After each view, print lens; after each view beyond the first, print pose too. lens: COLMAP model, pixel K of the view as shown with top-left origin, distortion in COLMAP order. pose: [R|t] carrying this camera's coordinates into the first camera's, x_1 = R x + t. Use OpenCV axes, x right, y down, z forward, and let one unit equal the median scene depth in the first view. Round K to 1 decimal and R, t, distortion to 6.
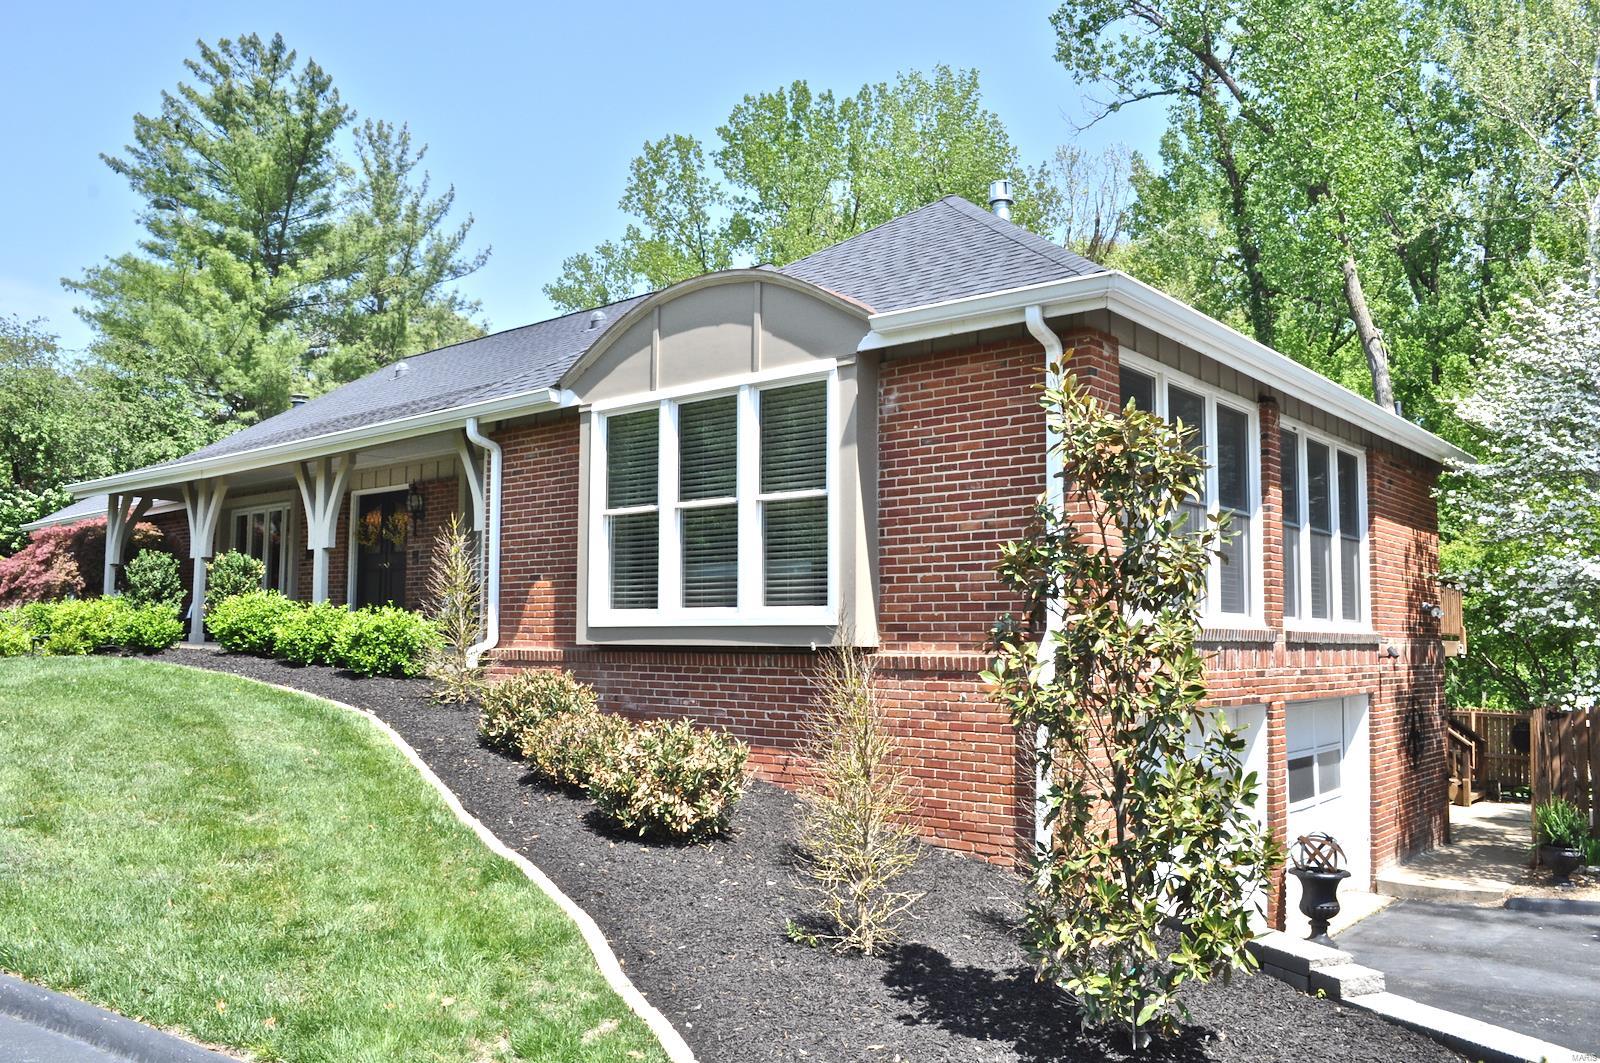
lens RADIAL K [[1244.9, 0, 803.1], [0, 1244.9, 529.7], [0, 0, 1]] dist [-0.083745, 0.004460]
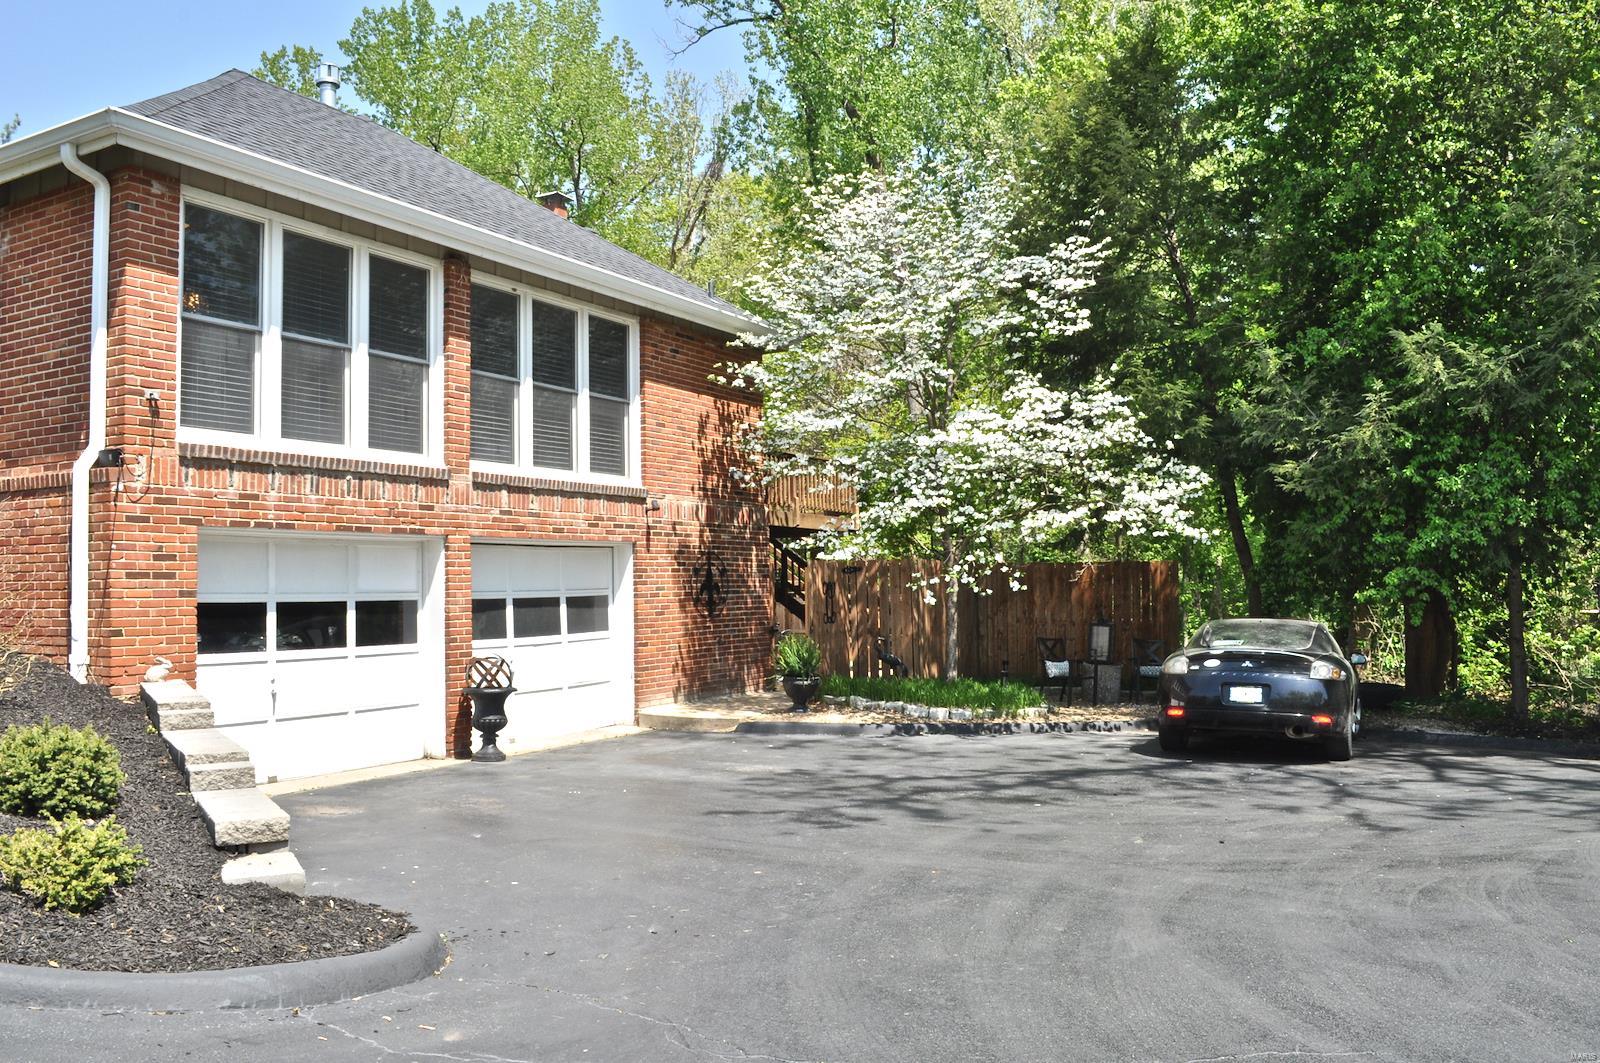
lens RADIAL K [[1244.9, 0, 799.9], [0, 1244.9, 536.1], [0, 0, 1]] dist [-0.083745, 0.004460]
pose [[0.976615, -0.019347, 0.214125, 0.371197], [0.008260, 0.998584, 0.052556, 0.071069], [-0.214839, -0.049558, 0.975391, -0.108464]]
